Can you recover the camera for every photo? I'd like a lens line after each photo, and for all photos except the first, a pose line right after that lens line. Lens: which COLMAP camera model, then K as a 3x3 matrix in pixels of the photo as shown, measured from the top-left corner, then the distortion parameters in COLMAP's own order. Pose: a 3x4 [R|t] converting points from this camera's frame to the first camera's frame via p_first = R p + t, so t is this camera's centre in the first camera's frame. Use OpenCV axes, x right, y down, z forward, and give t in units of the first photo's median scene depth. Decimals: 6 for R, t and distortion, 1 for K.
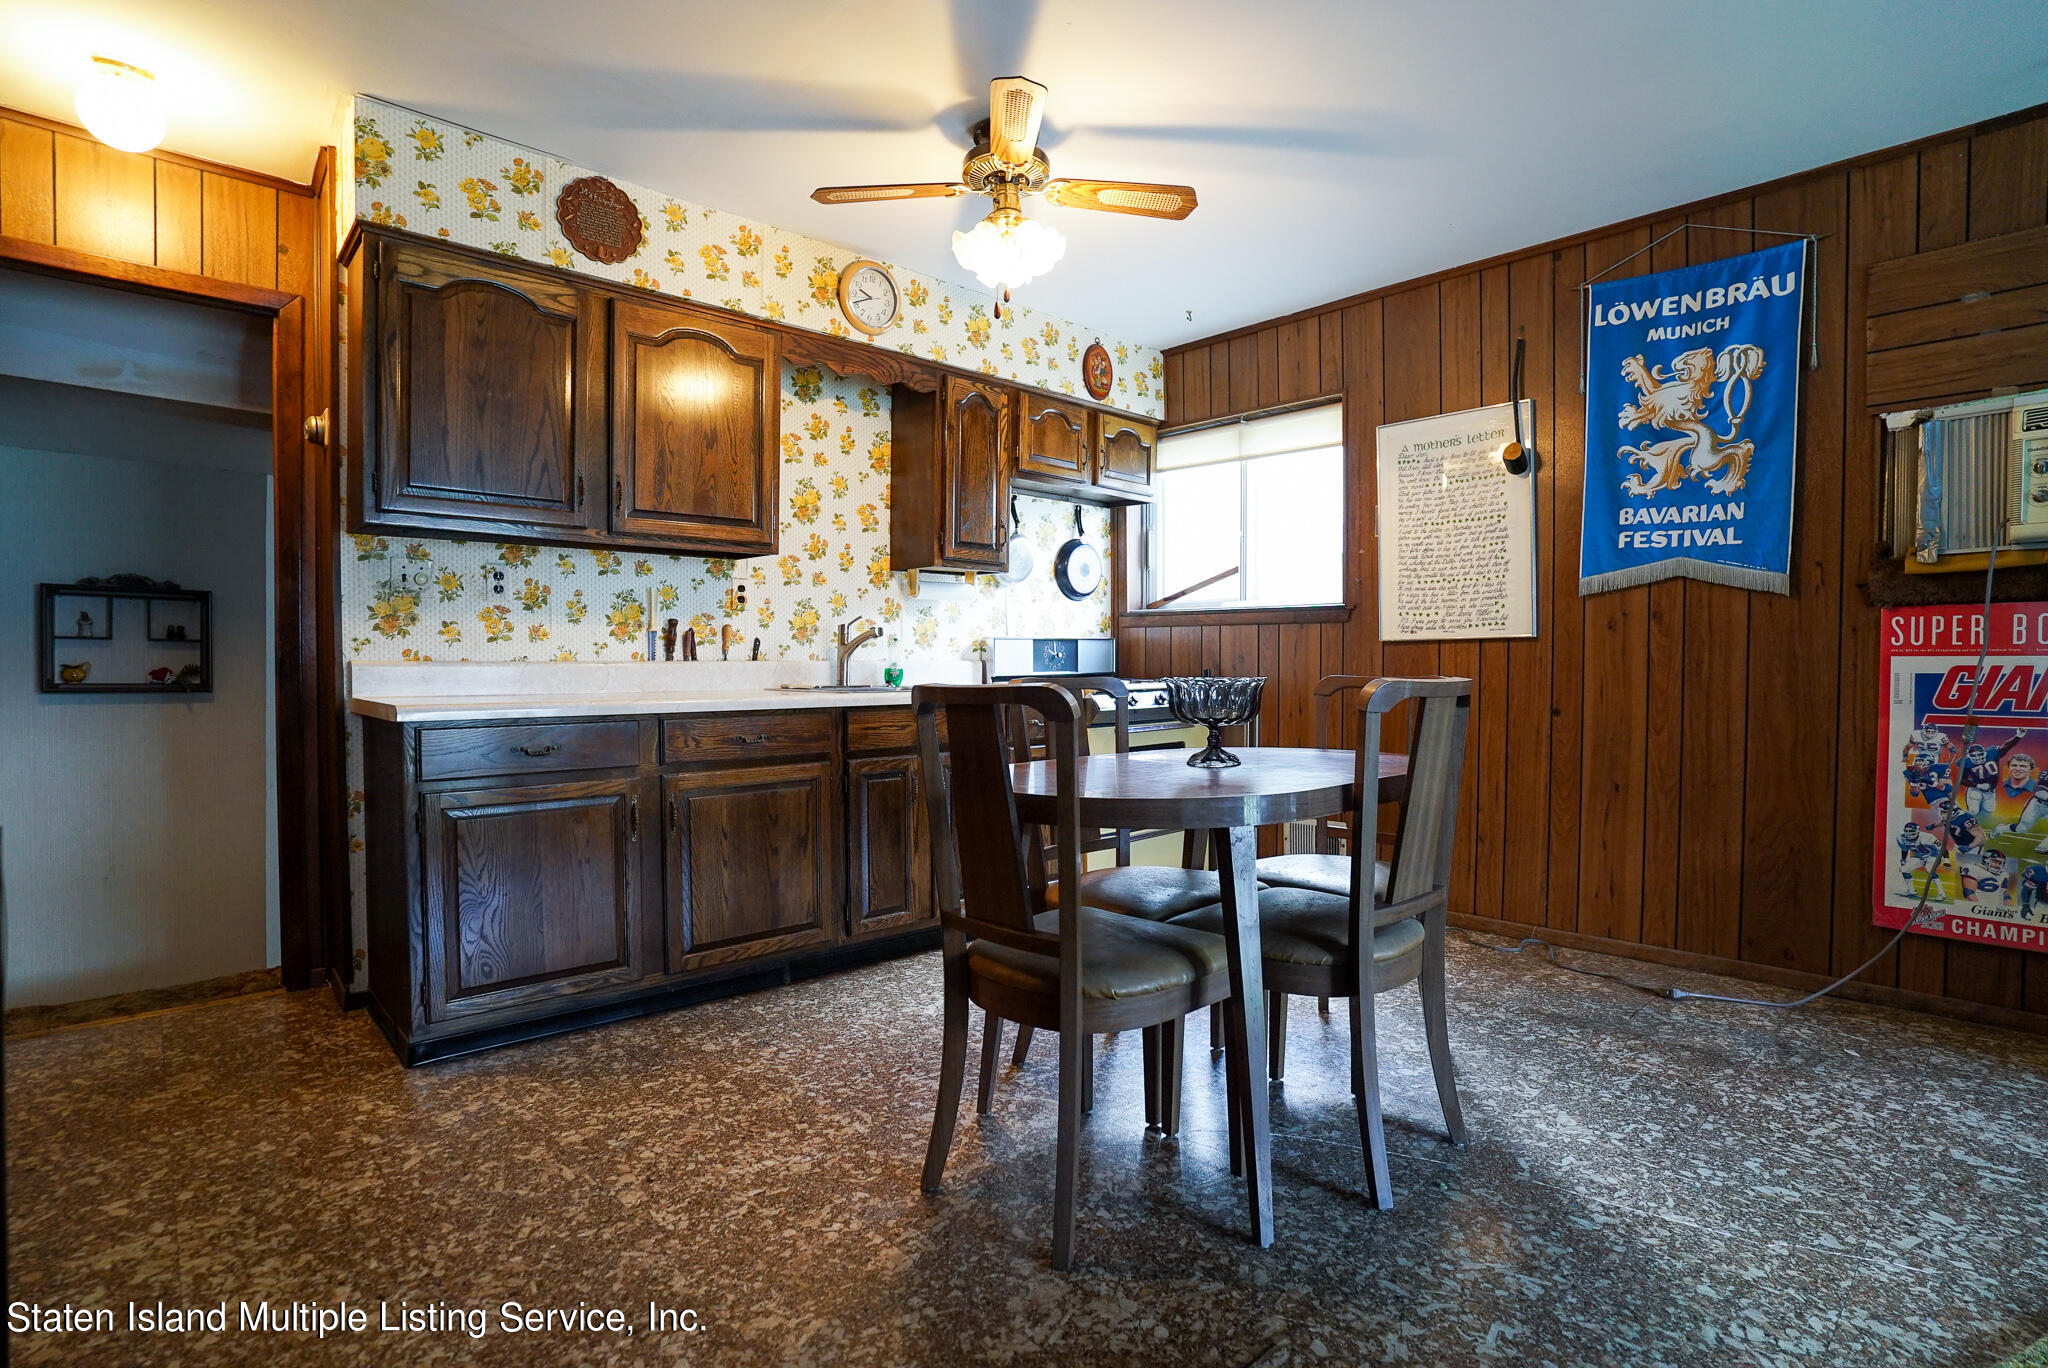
lens RADIAL K [[1008.8, 0, 1027.9], [0, 1008.8, 684.7], [0, 0, 1]] dist [-0.071780, 0.031930]
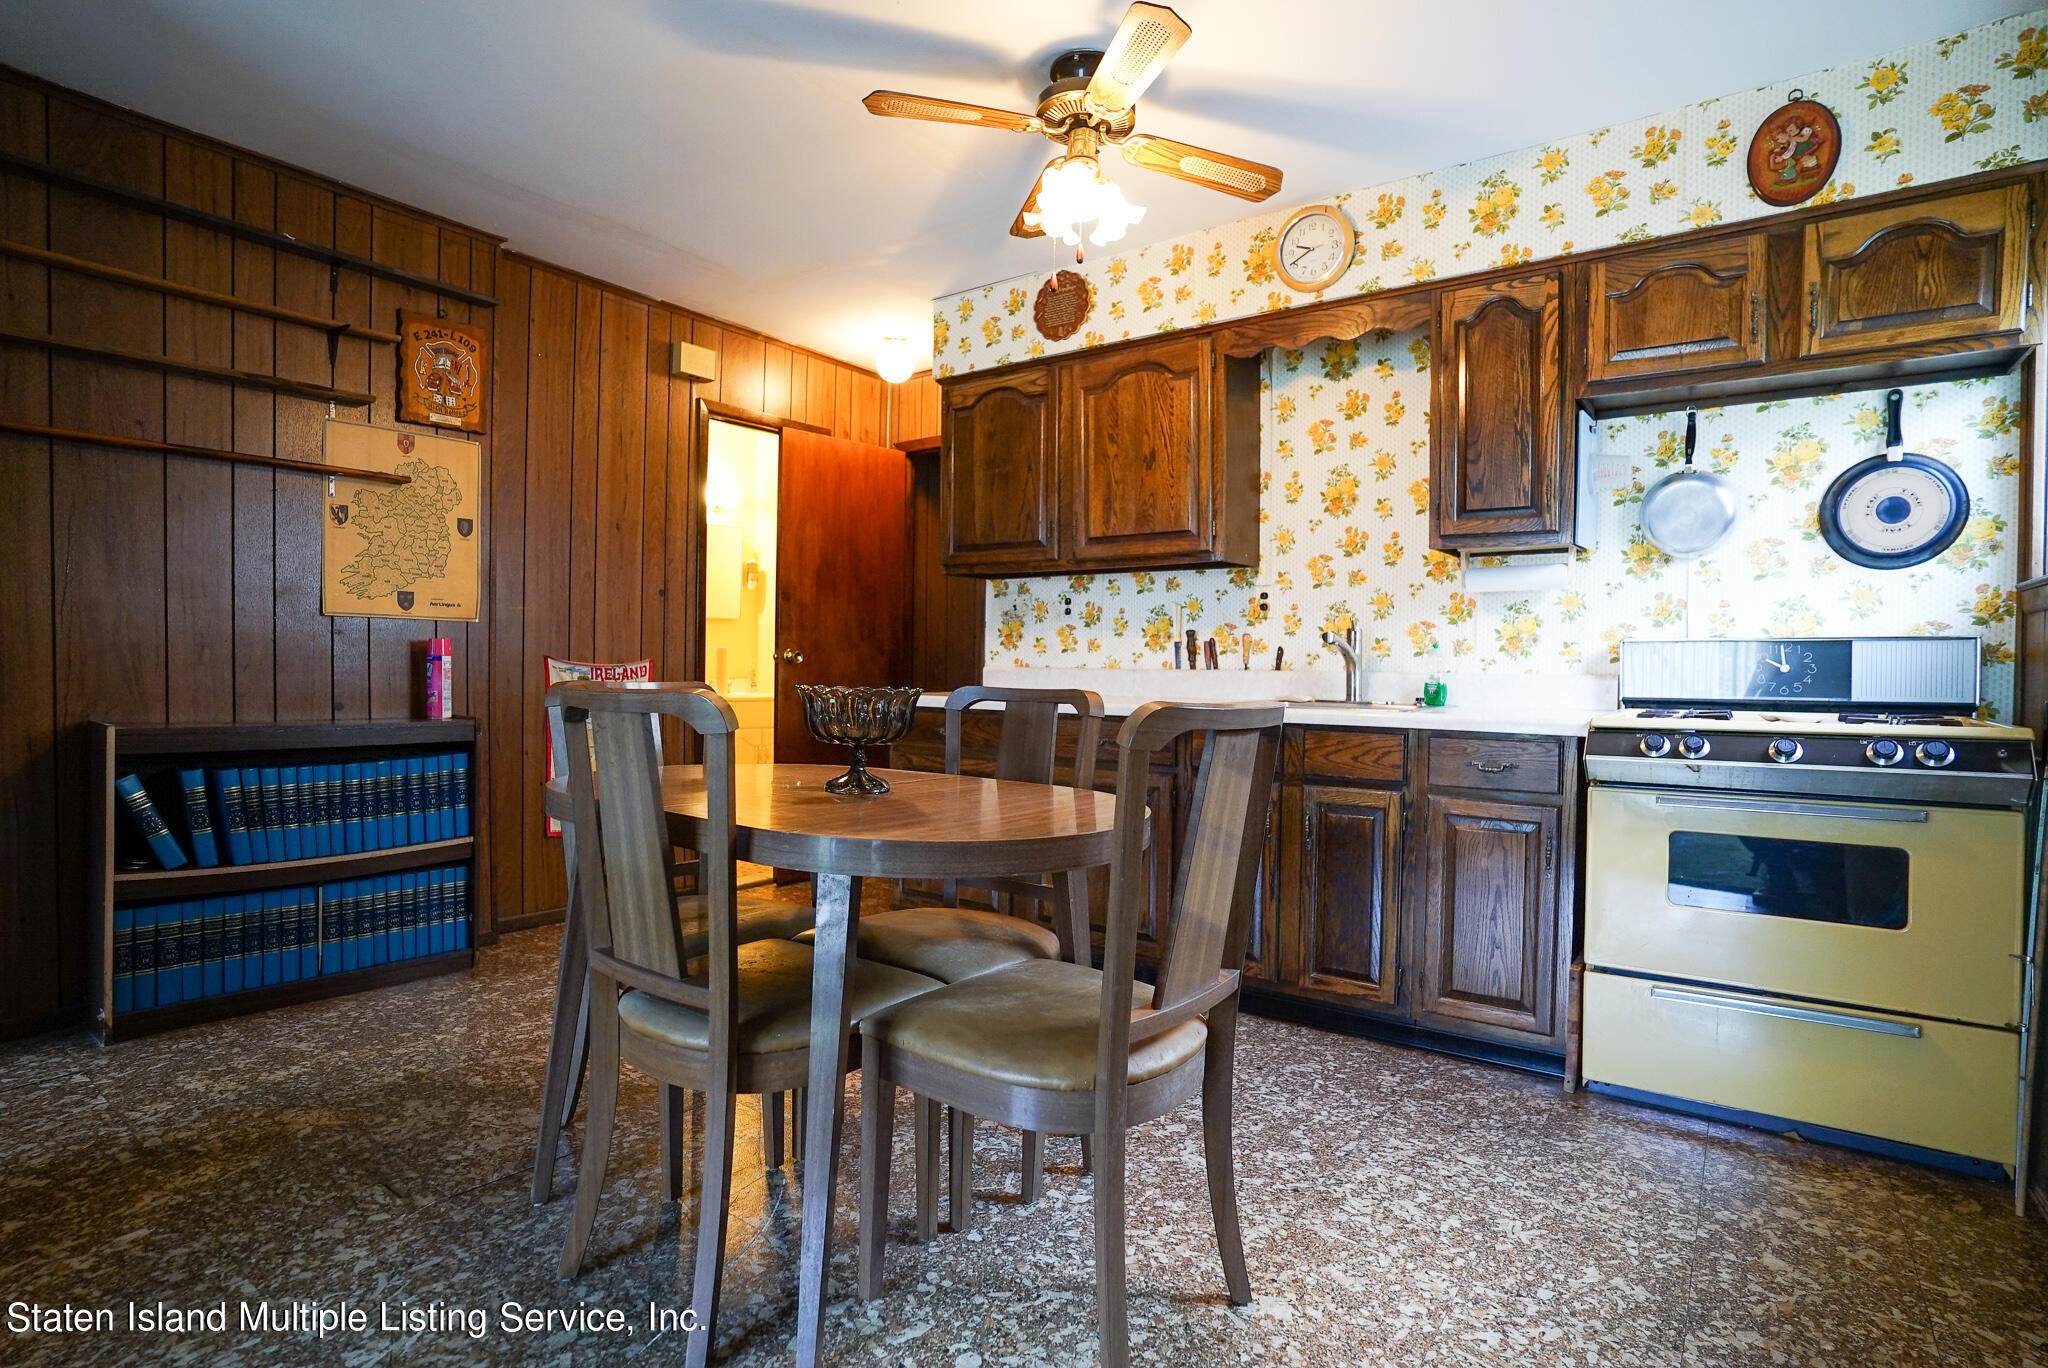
lens RADIAL K [[1008.8, 0, 1021.2], [0, 1008.8, 685.8], [0, 0, 1]] dist [-0.071780, 0.031930]
pose [[0.178183, 0.021078, -0.983772, 0.659178], [-0.037943, 0.999174, 0.014536, -0.014927], [0.983266, 0.034737, 0.178835, 0.627446]]
